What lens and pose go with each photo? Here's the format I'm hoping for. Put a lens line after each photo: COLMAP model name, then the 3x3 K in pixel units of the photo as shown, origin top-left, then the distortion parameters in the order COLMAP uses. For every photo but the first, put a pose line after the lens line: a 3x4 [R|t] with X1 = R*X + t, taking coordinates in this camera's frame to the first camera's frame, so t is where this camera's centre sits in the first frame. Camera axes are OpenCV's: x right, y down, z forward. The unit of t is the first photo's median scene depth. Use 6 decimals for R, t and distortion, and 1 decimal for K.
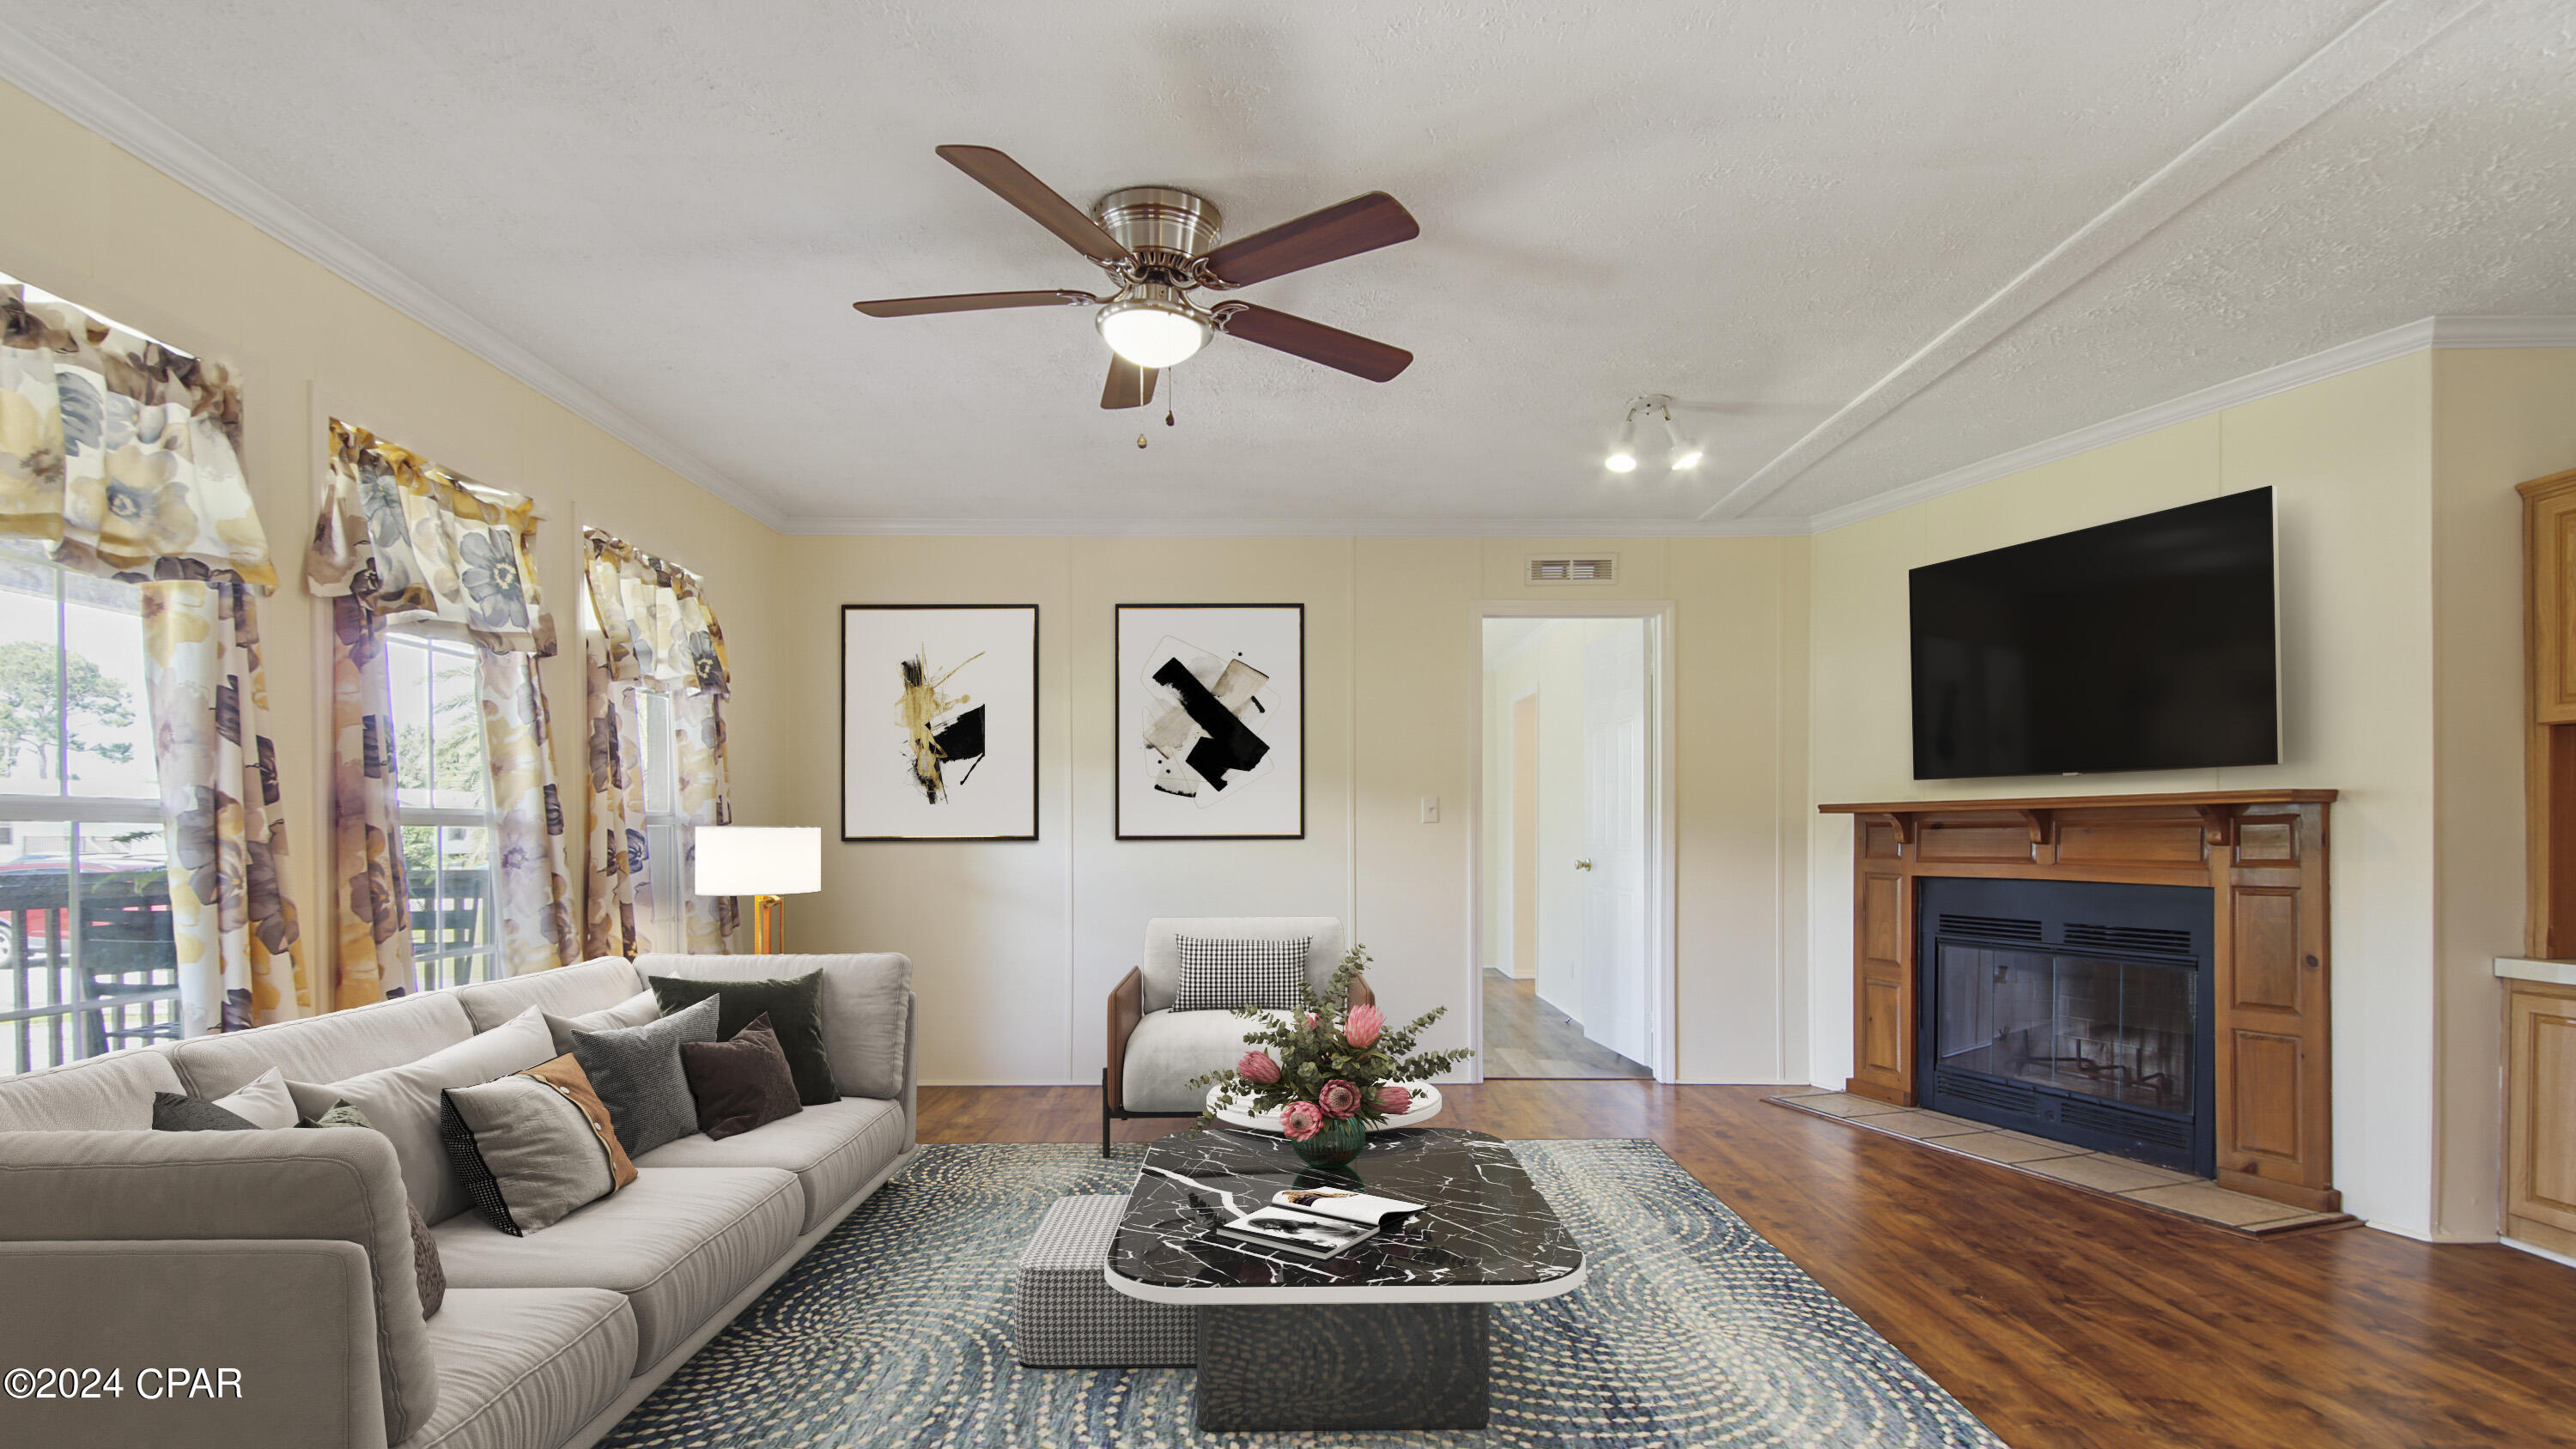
lens RADIAL K [[1185.7, 0, 1290.0], [0, 1185.7, 849.5], [0, 0, 1]] dist [0.037693, -0.018243]
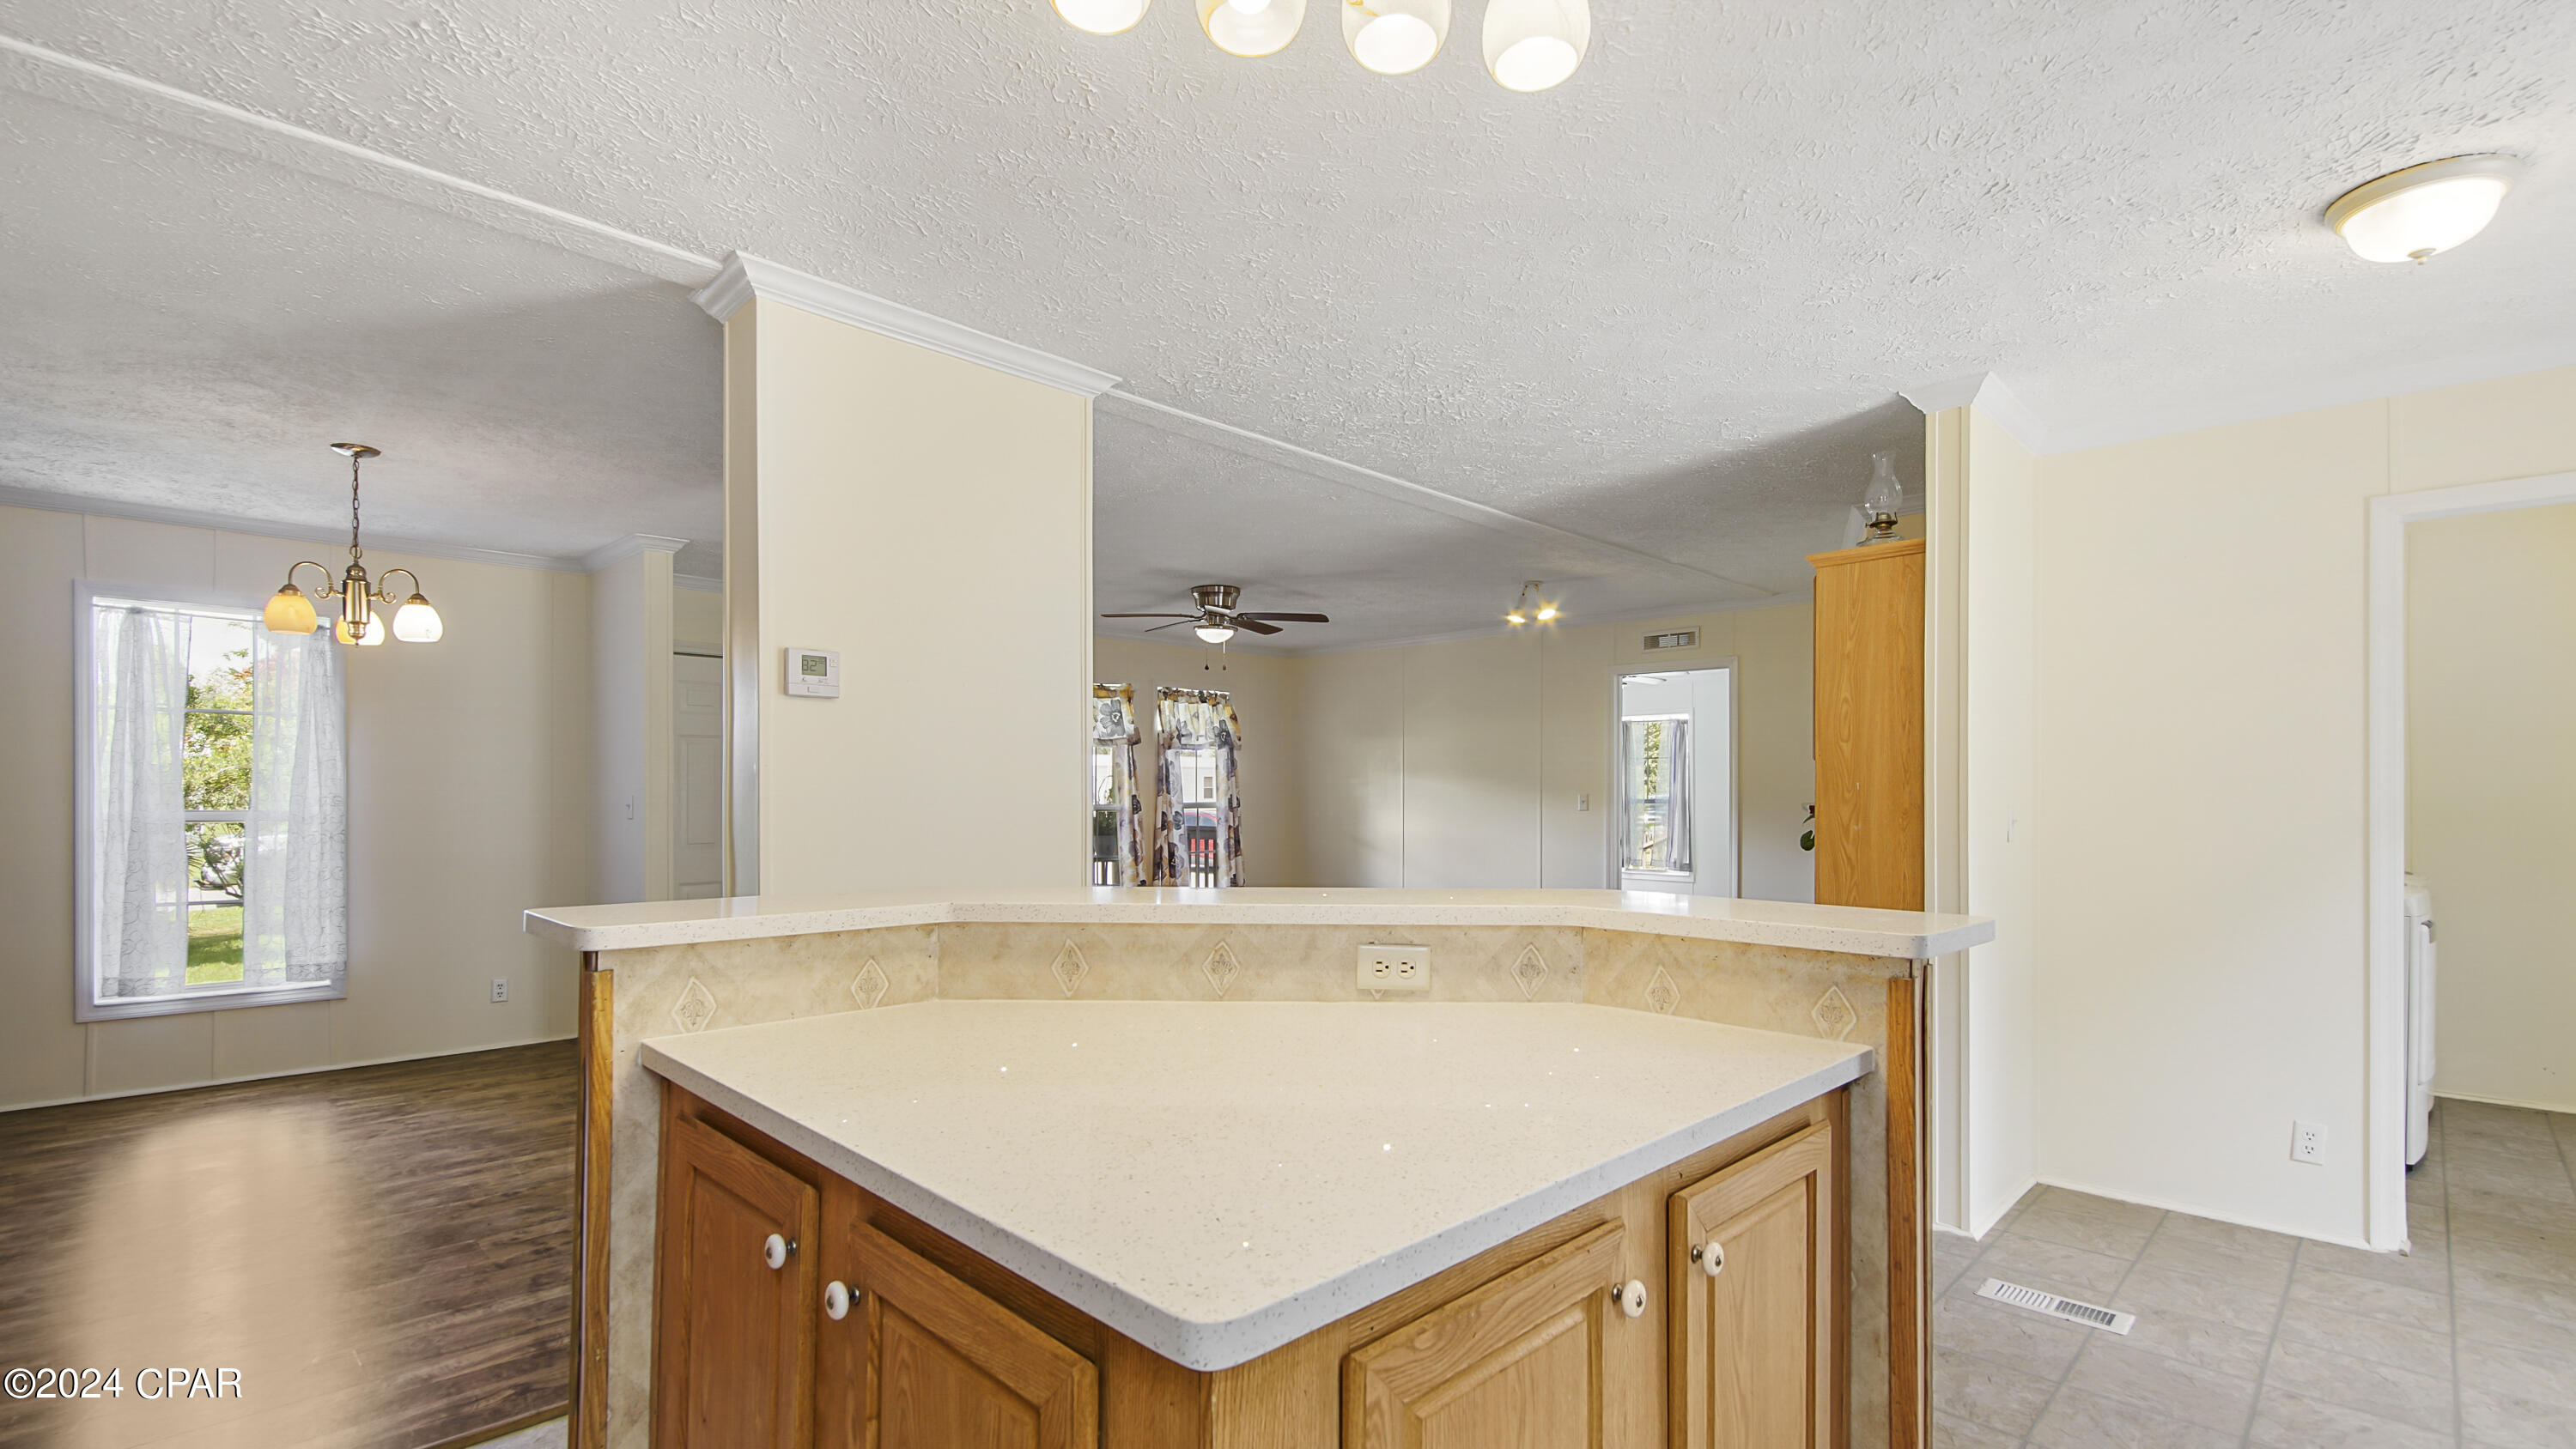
lens RADIAL K [[1116.0, 0, 1285.4], [0, 1116.0, 792.7], [0, 0, 1]] dist [0.023531, -0.017274]
pose [[0.716029, 0.005005, -0.698053, 1.619885], [-0.012181, 0.999912, -0.005326, -0.062396], [0.697965, 0.012317, 0.716026, -0.611093]]
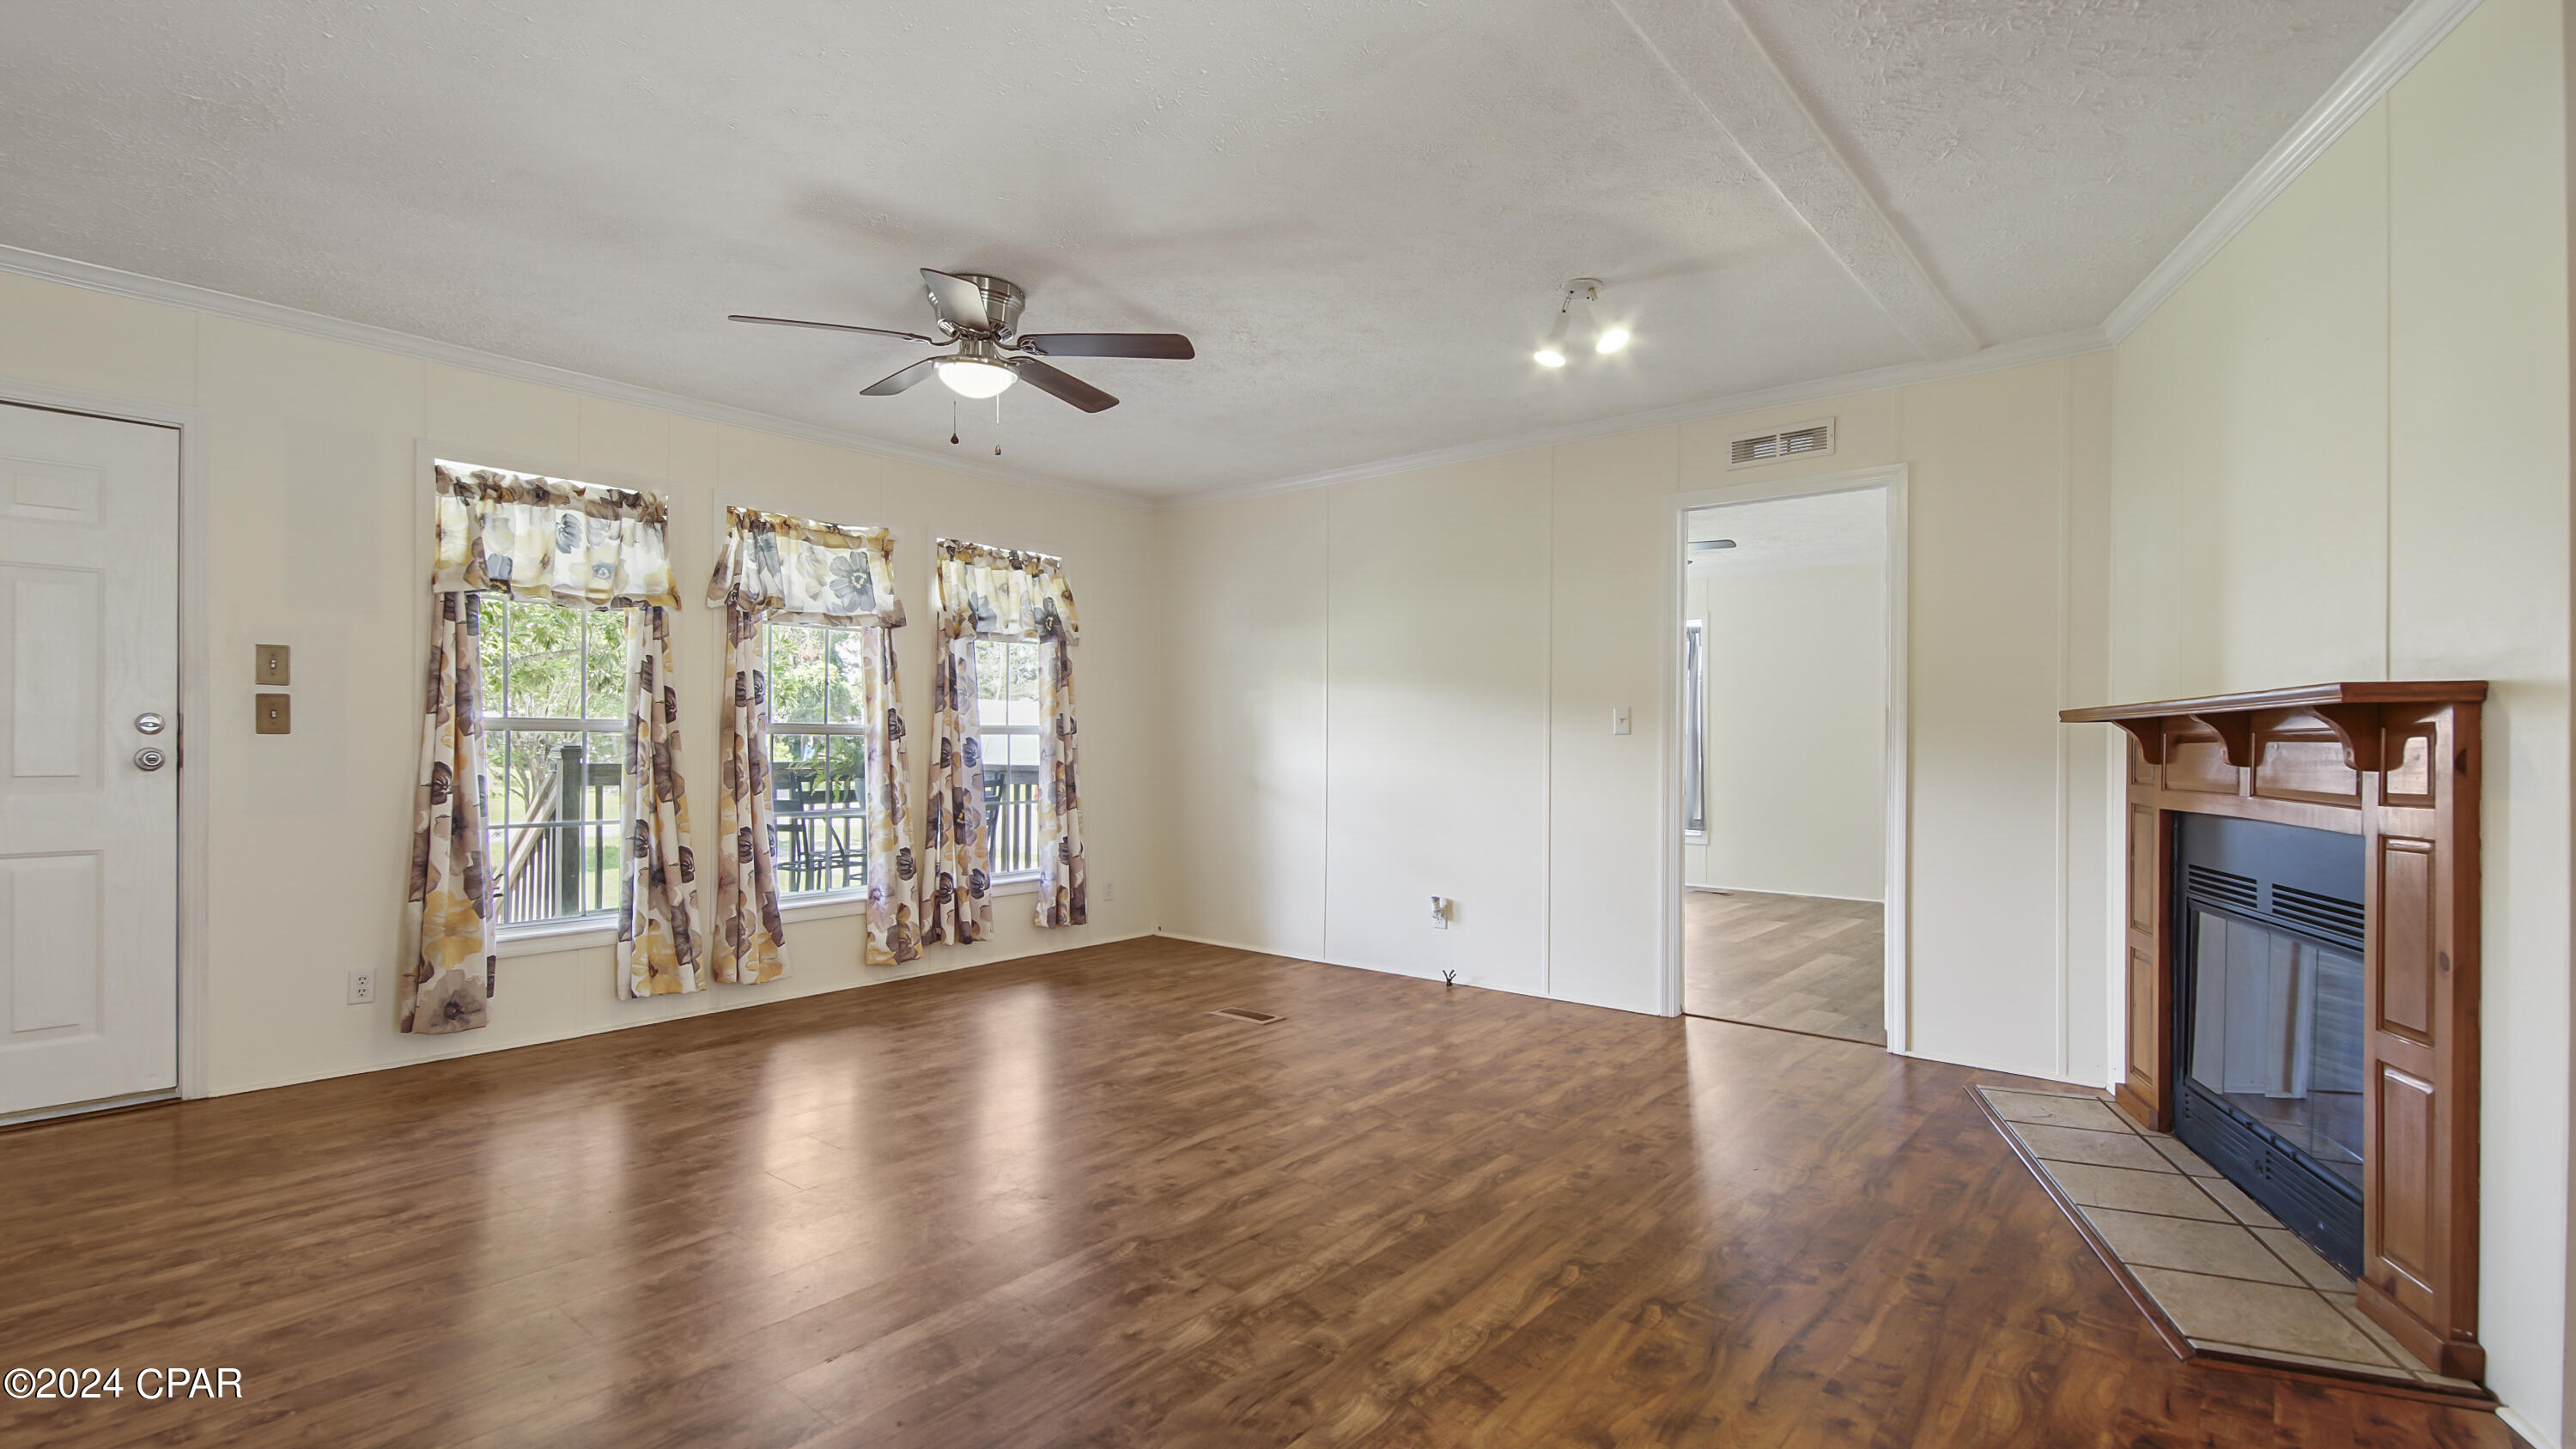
lens RADIAL K [[1162.4, 0, 1278.3], [0, 1162.4, 747.2], [0, 0, 1]] dist [0.040831, -0.022230]
pose [[0.765244, 0.008279, -0.643687, 0.956266], [-0.015810, 0.999857, -0.005935, -0.003190], [0.643546, 0.014718, 0.765266, 0.197327]]
